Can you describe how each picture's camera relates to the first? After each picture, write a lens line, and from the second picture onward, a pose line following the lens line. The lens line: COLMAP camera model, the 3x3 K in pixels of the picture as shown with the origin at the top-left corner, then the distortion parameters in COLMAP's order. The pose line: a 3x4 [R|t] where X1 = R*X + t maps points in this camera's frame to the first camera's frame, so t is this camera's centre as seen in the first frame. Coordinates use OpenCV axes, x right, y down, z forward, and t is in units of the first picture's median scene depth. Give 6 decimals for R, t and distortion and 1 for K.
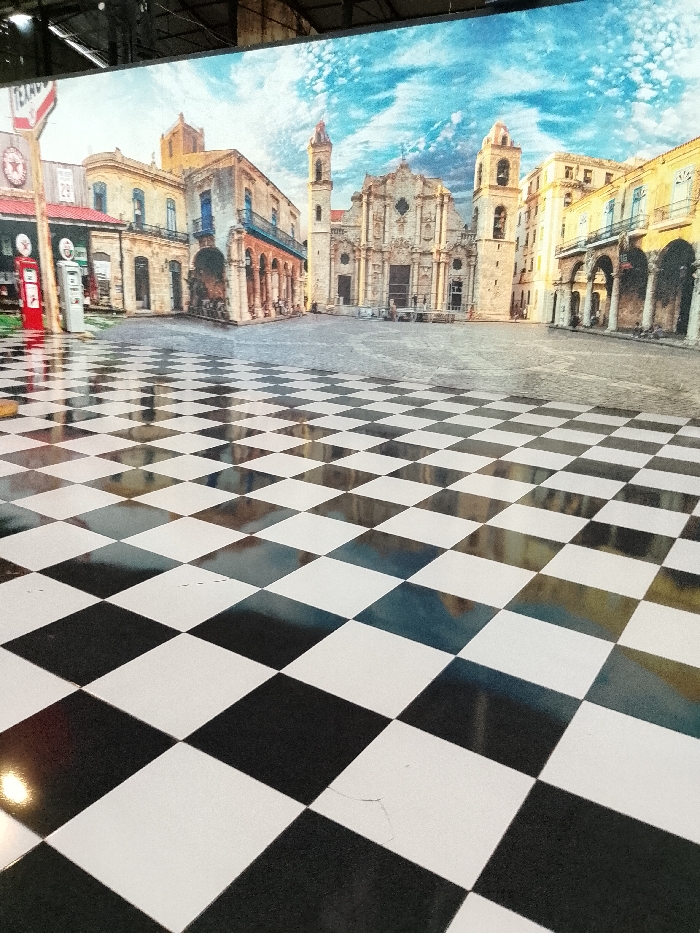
lens RADIAL K [[740.9, 0, 350.0], [0, 740.9, 466.5], [0, 0, 1]] dist [0.094552, -0.172914]
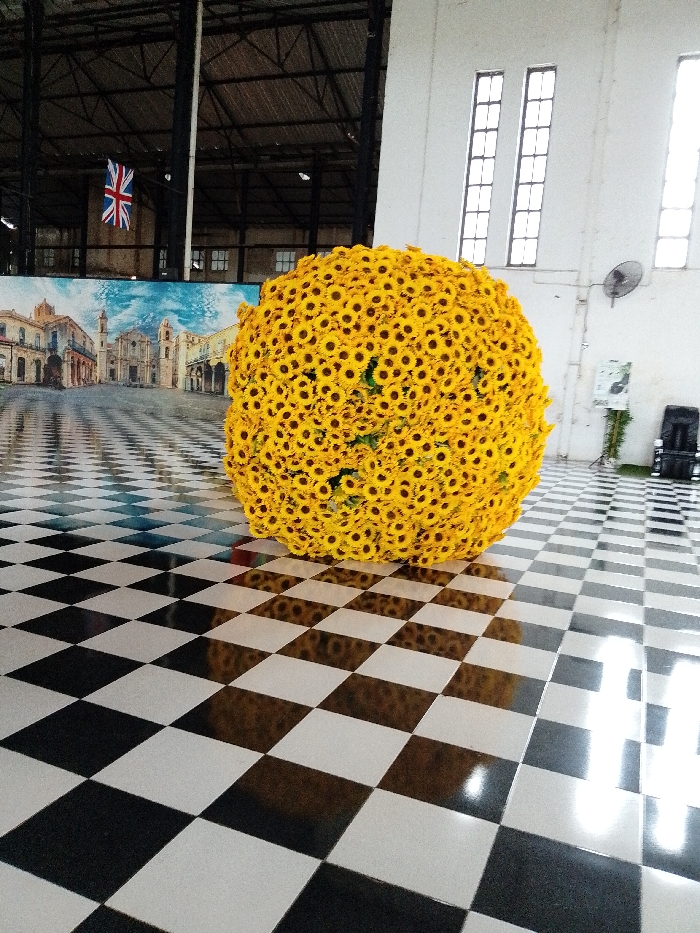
lens RADIAL K [[740.9, 0, 350.0], [0, 740.9, 466.5], [0, 0, 1]] dist [0.094552, -0.172914]
pose [[0.983098, 0.022304, 0.181715, 0.345874], [0.003602, 0.990003, -0.141002, 0.441611], [-0.183043, 0.139273, 0.973190, -1.602081]]
